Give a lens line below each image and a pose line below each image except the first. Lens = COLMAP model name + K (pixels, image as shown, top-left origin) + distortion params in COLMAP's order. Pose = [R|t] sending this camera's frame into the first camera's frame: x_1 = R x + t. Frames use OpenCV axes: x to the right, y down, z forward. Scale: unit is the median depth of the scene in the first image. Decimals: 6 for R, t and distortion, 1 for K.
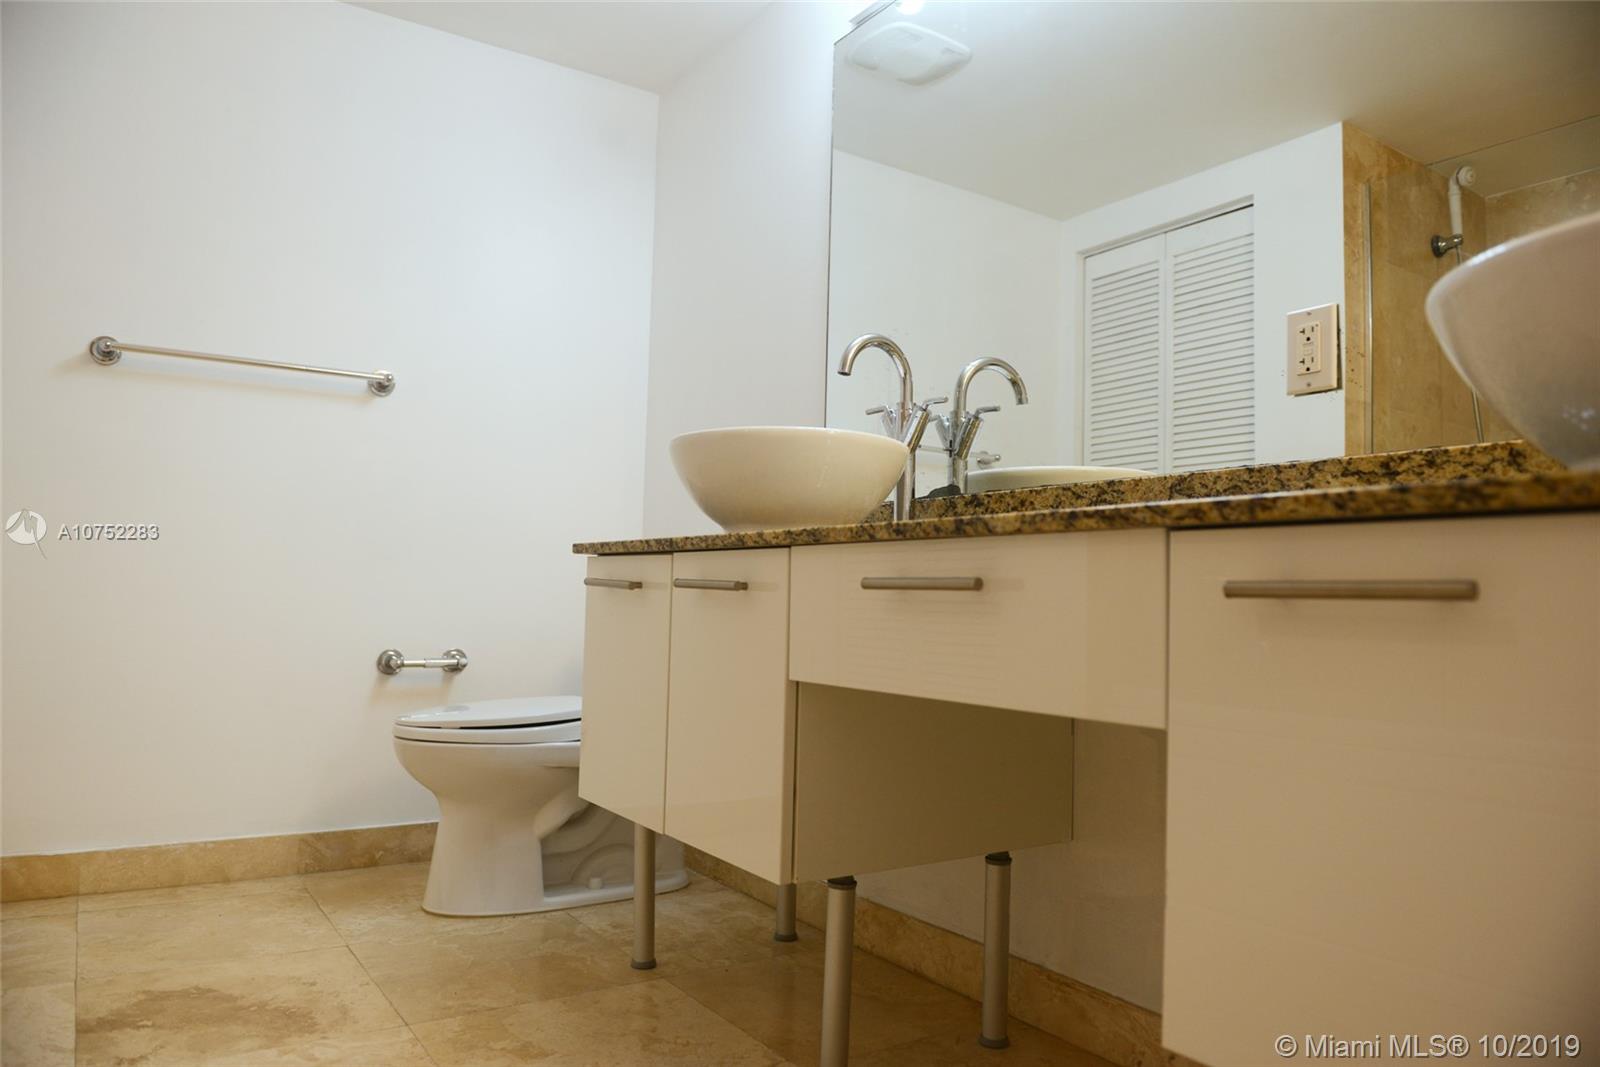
lens RADIAL K [[1108.8, 0, 800.0], [0, 1108.8, 533.5], [0, 0, 1]] dist [-0.043738, 0.000772]
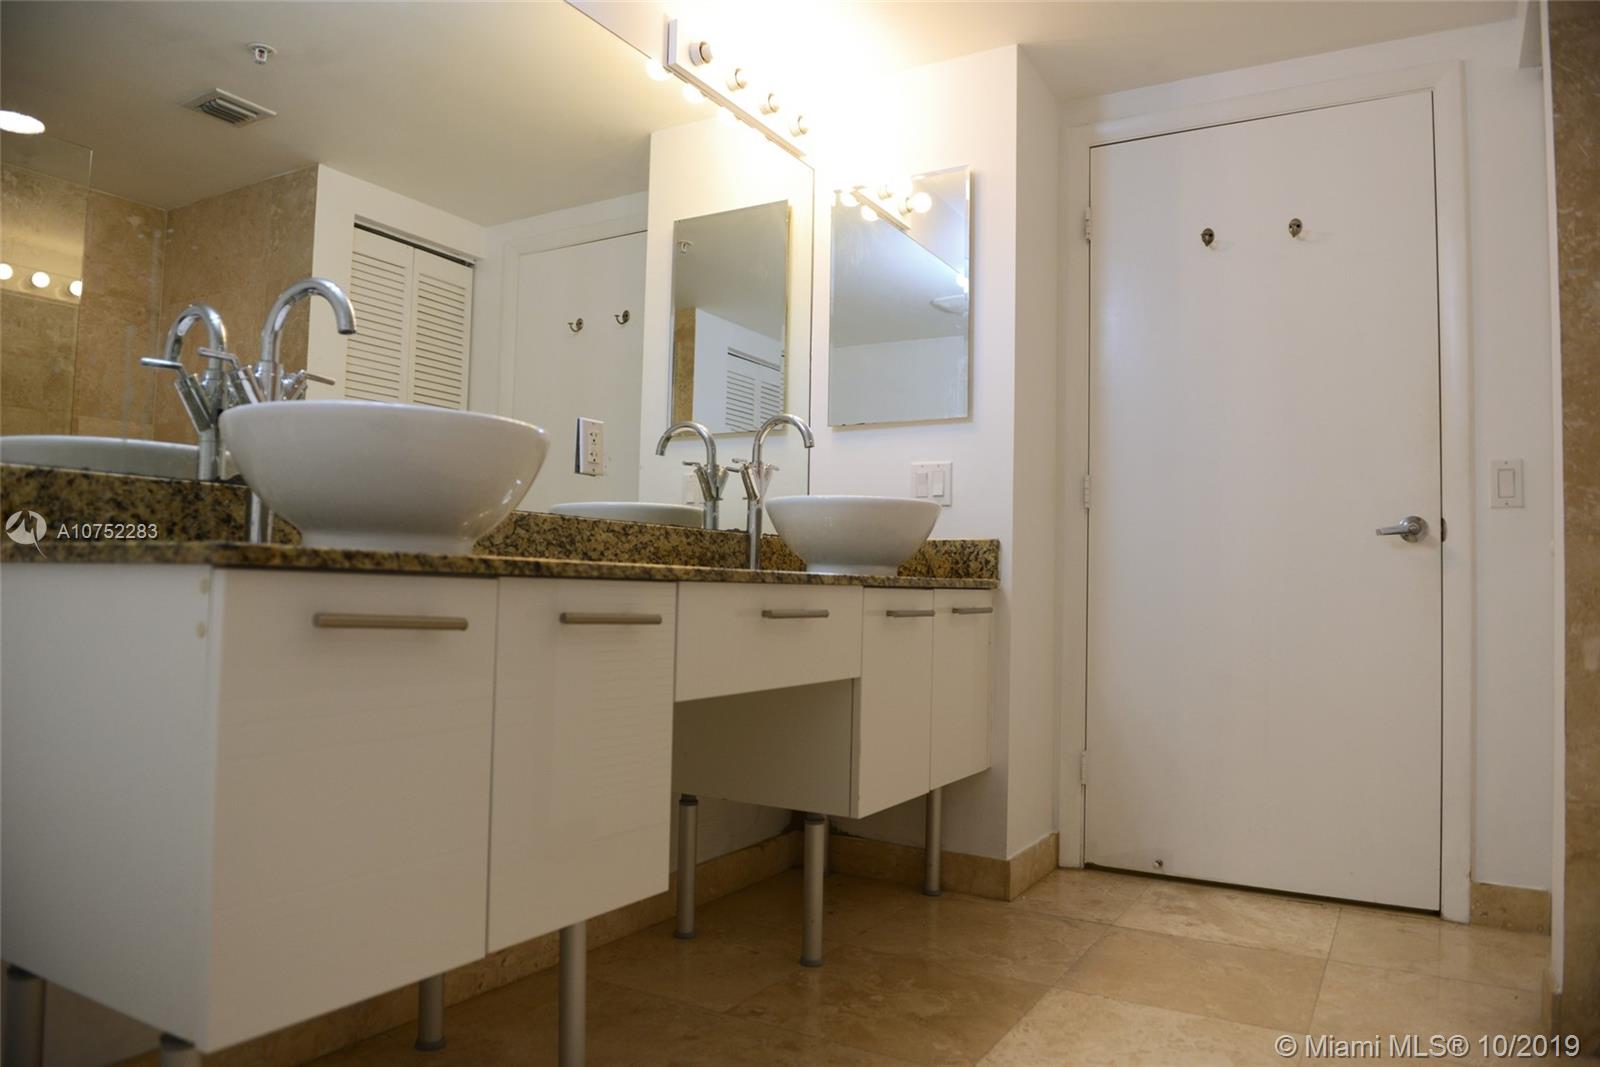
lens RADIAL K [[1108.8, 0, 800.0], [0, 1108.8, 533.5], [0, 0, 1]] dist [-0.043738, 0.000772]
pose [[-0.442879, 0.010821, 0.896516, -0.464696], [-0.083422, 0.995092, -0.053221, 0.005867], [-0.892692, -0.098359, -0.439803, 0.613500]]
